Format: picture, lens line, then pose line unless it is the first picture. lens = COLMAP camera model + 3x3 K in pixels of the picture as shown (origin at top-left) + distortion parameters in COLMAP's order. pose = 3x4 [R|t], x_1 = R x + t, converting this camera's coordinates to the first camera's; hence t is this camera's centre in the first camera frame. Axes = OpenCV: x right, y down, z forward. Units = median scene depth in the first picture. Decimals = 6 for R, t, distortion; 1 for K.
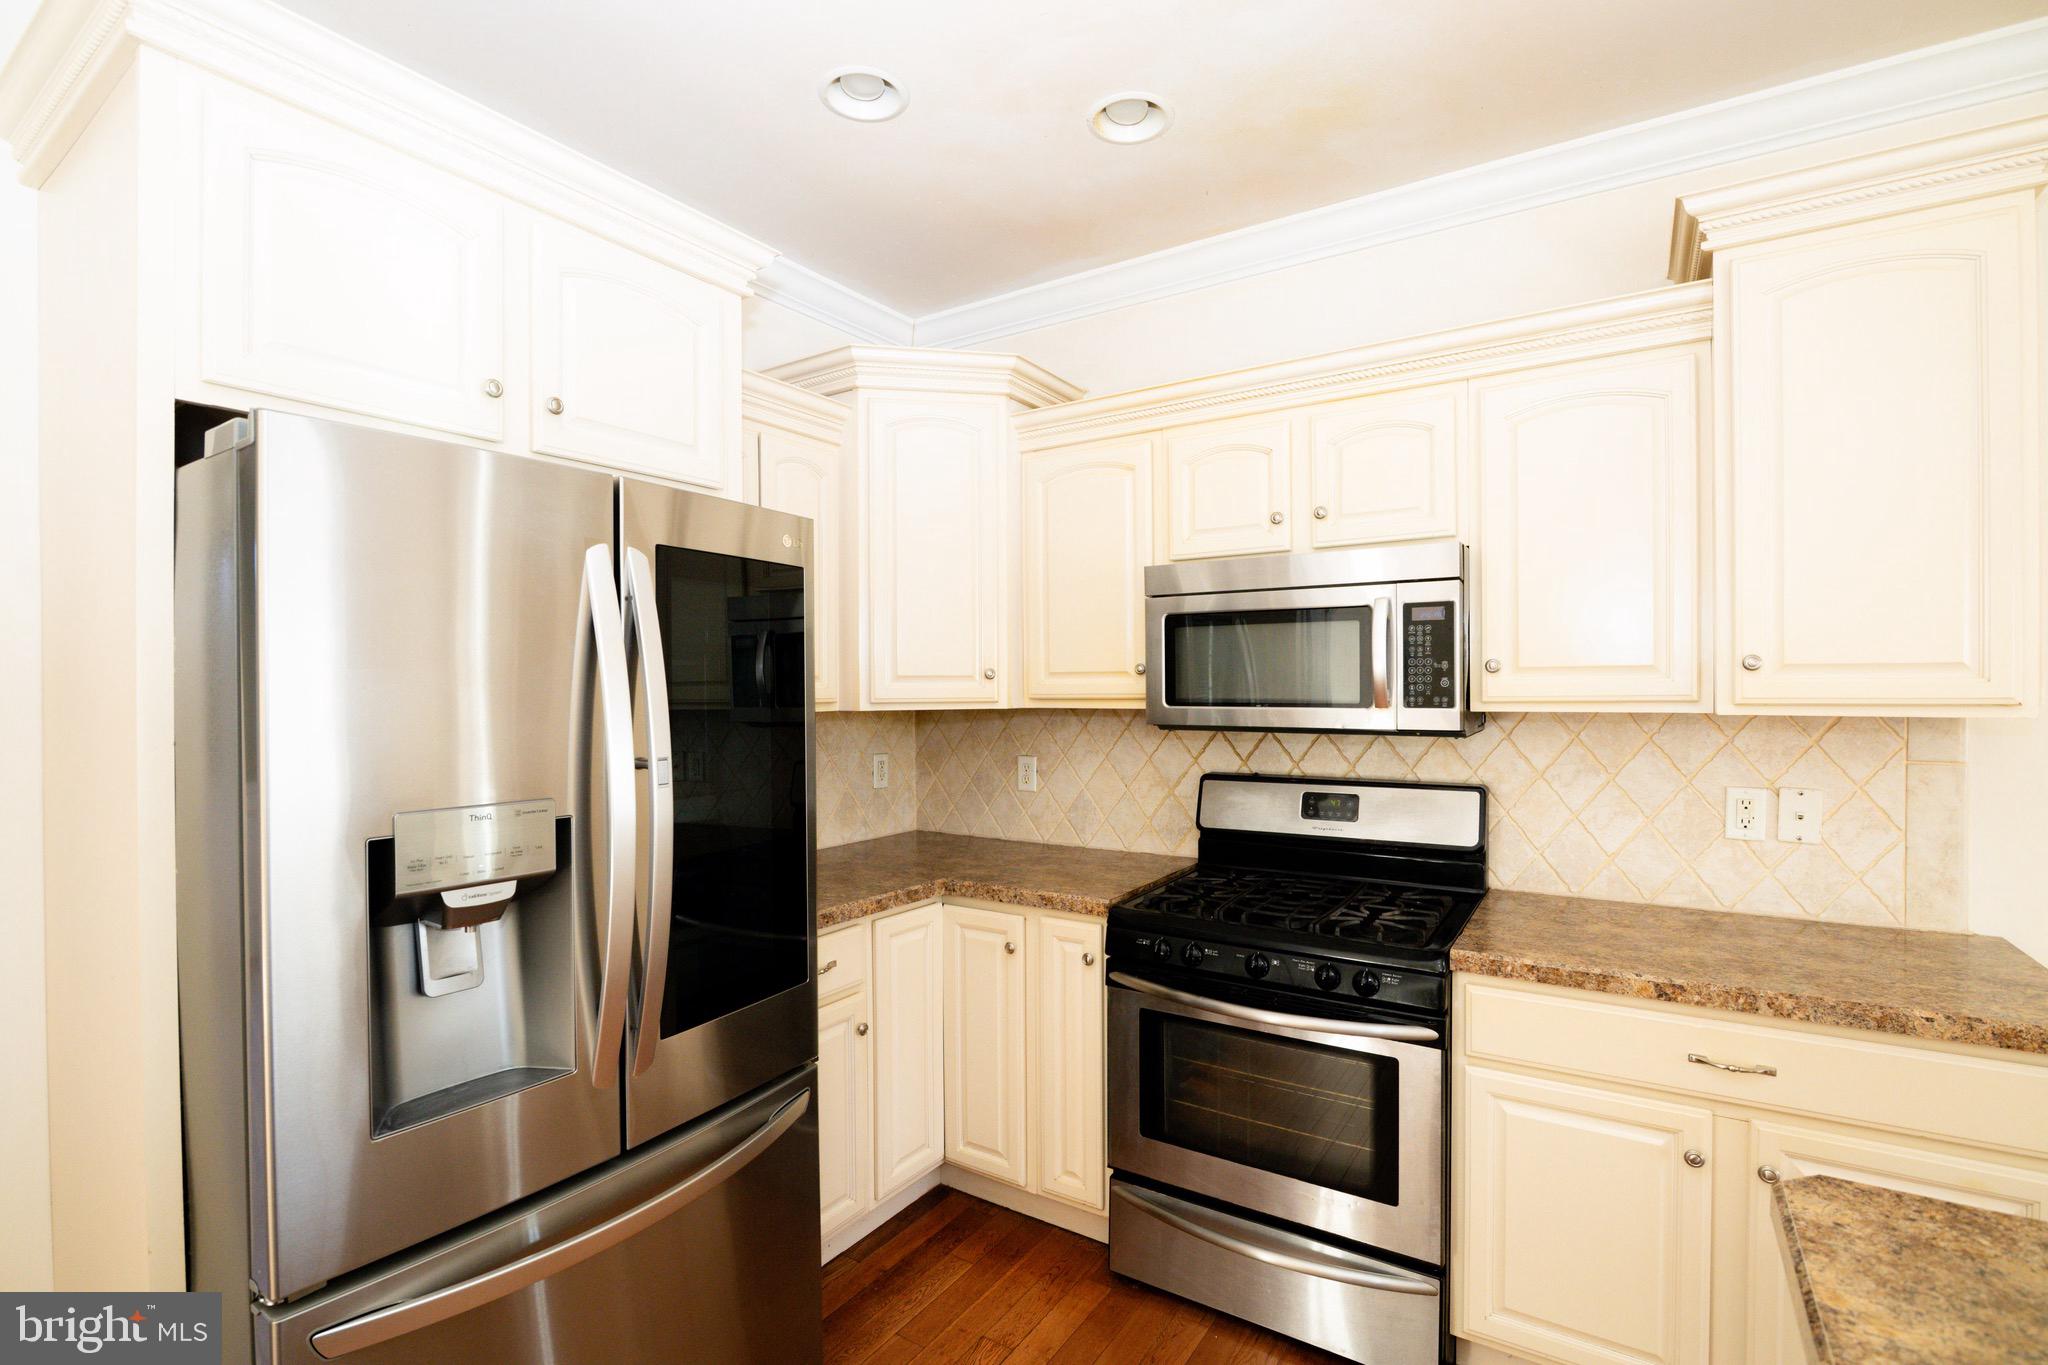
lens RADIAL K [[939.3, 0, 1019.8], [0, 939.3, 689.3], [0, 0, 1]] dist [-0.016937, 0.000157]
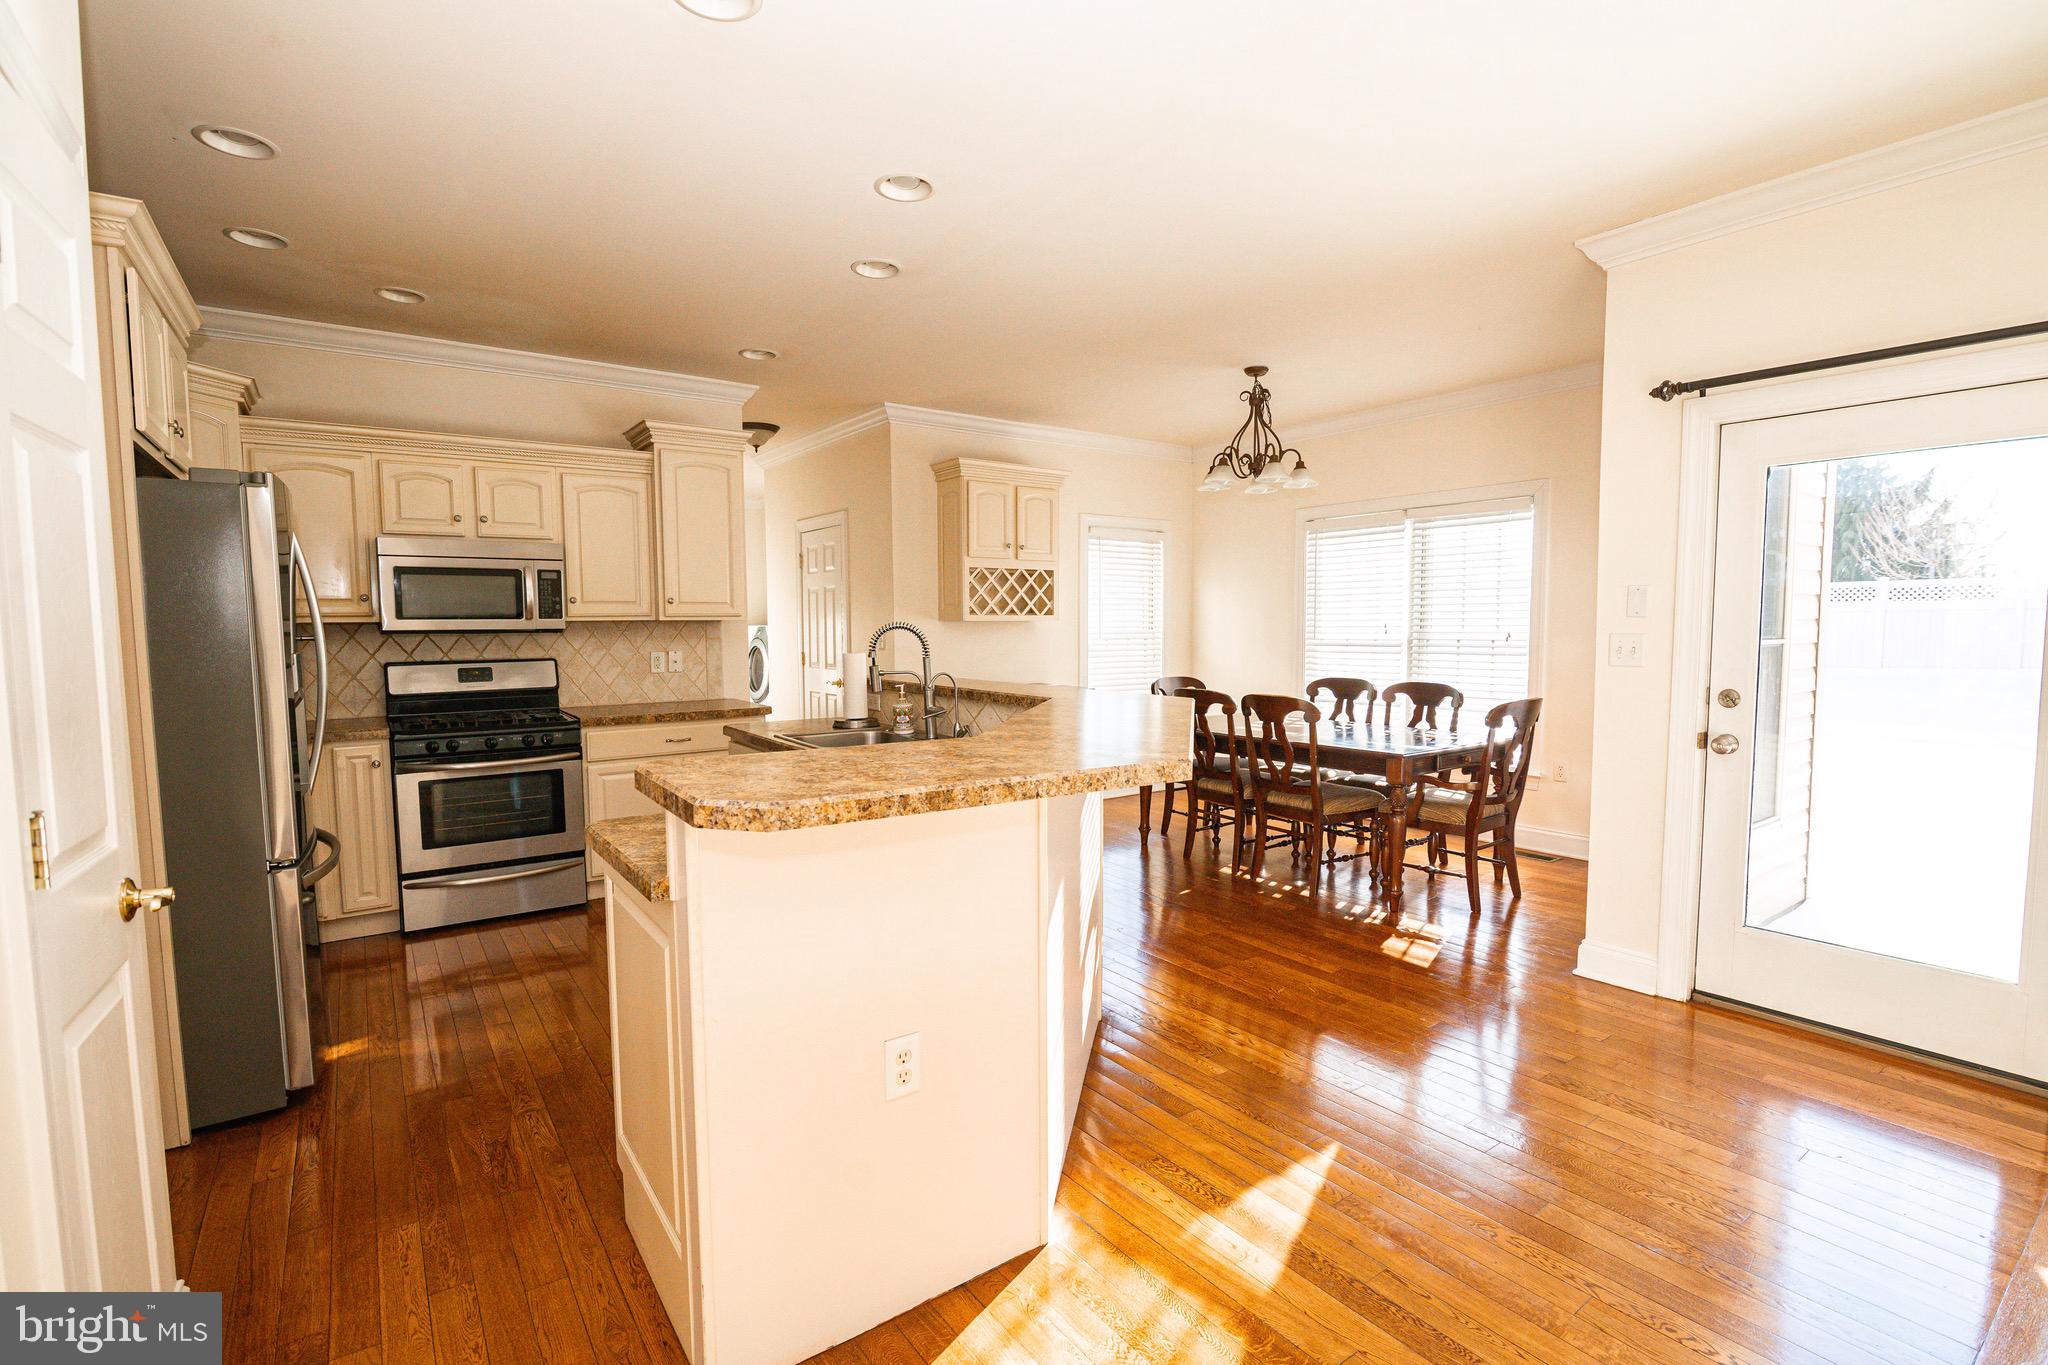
lens RADIAL K [[939.3, 0, 1019.8], [0, 939.3, 689.3], [0, 0, 1]] dist [-0.016937, 0.000157]
pose [[0.360121, -0.063479, 0.930743, -1.171198], [0.007453, 0.997846, 0.065172, 0.048363], [-0.932876, -0.016533, 0.359819, -0.781886]]
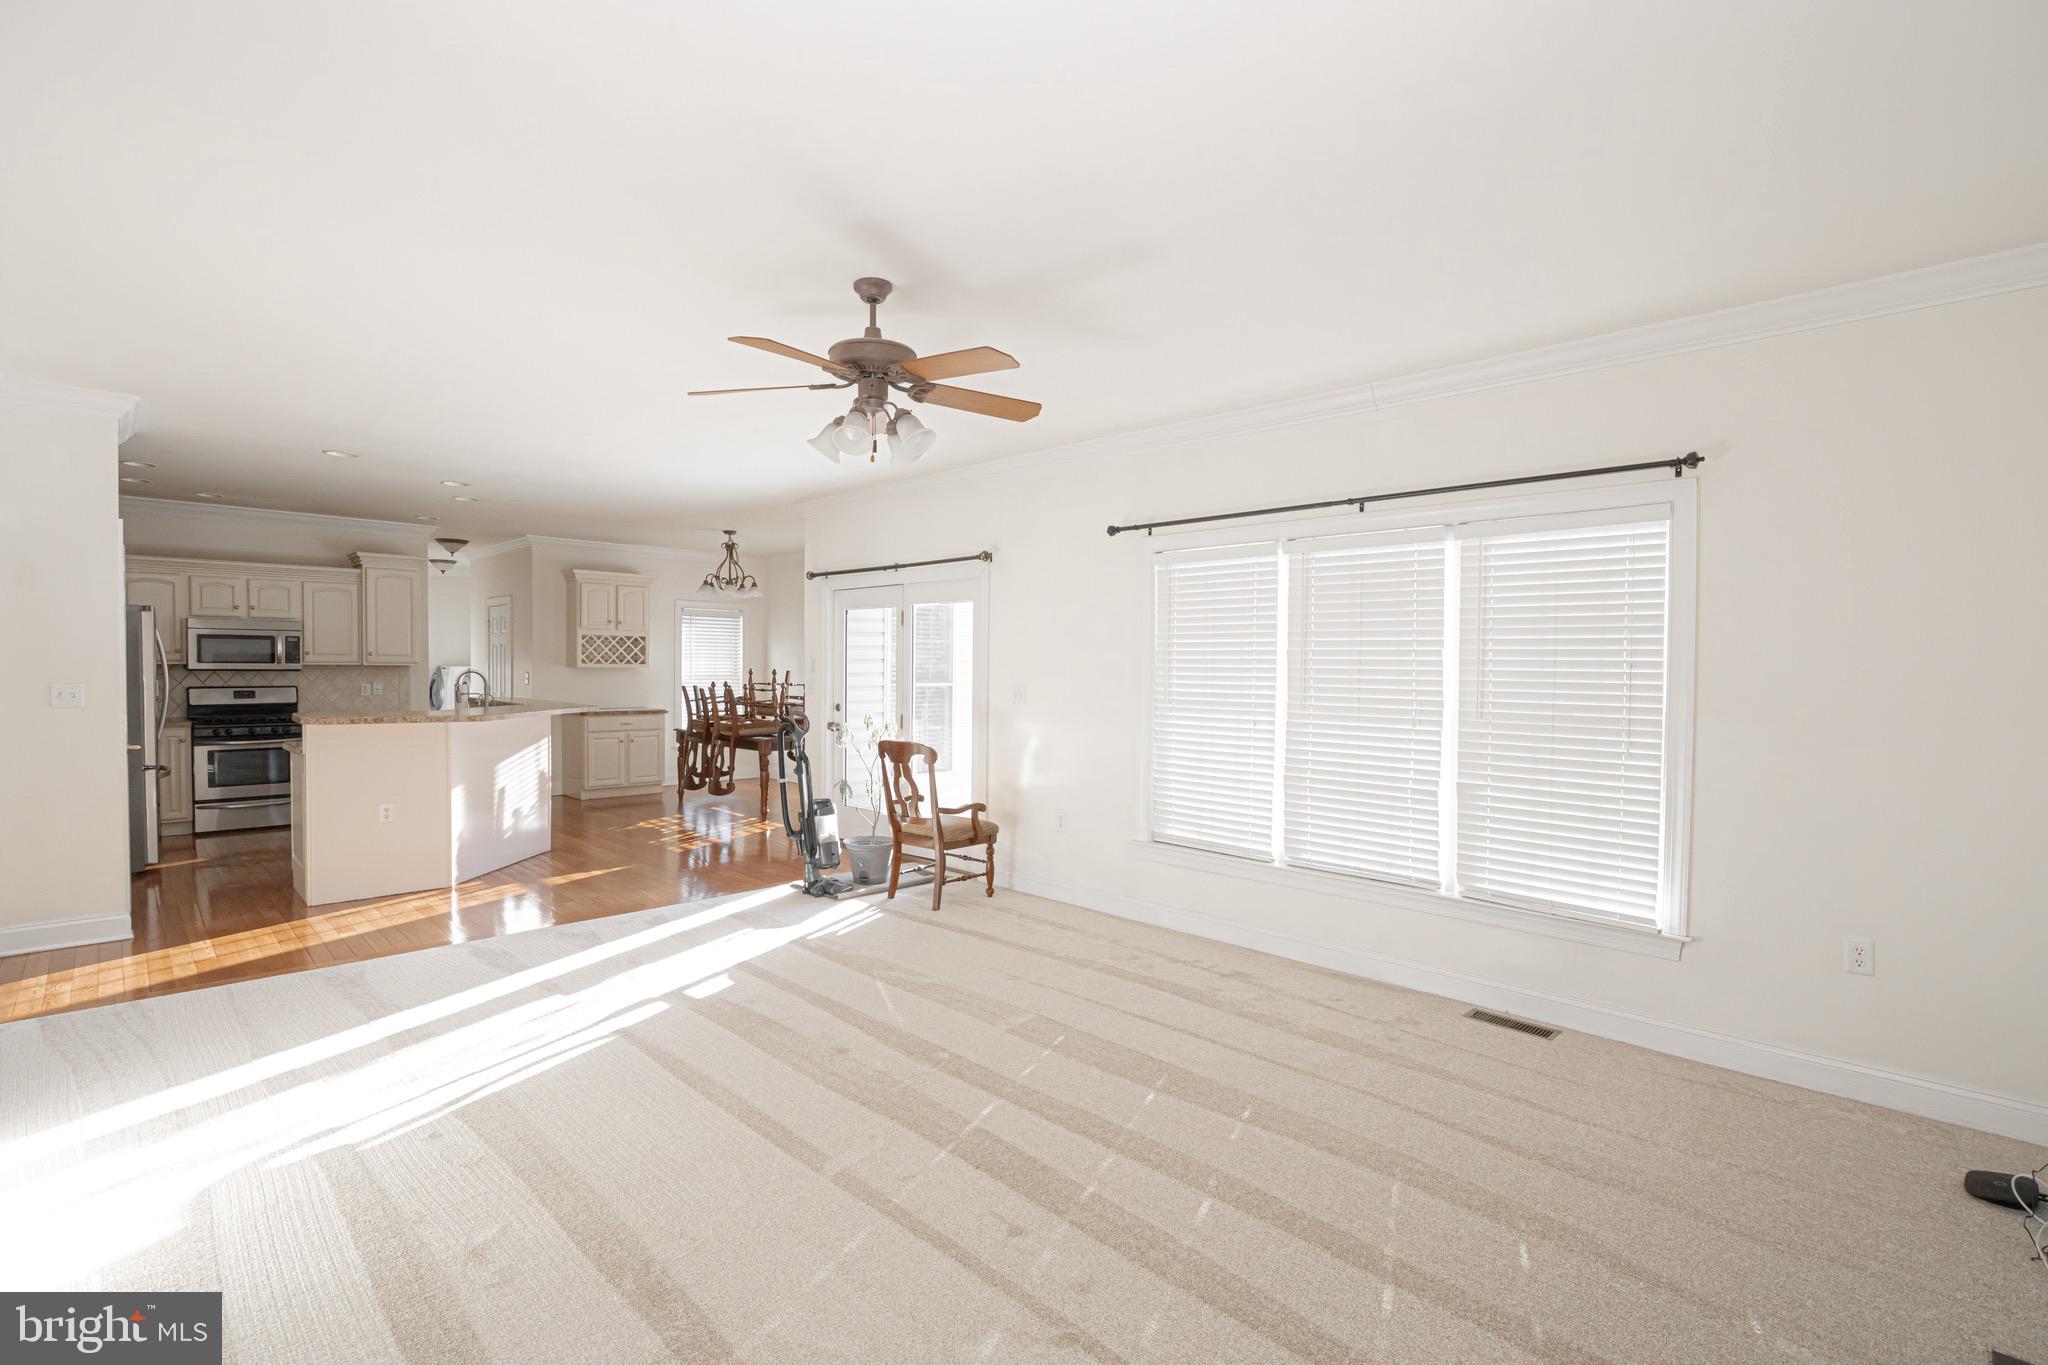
lens RADIAL K [[939.3, 0, 1019.8], [0, 939.3, 689.3], [0, 0, 1]] dist [-0.016937, 0.000157]
pose [[0.204297, -0.017687, 0.978749, -2.639098], [-0.007427, 0.999780, 0.019618, 0.027799], [-0.978881, -0.011277, 0.204120, -2.657371]]
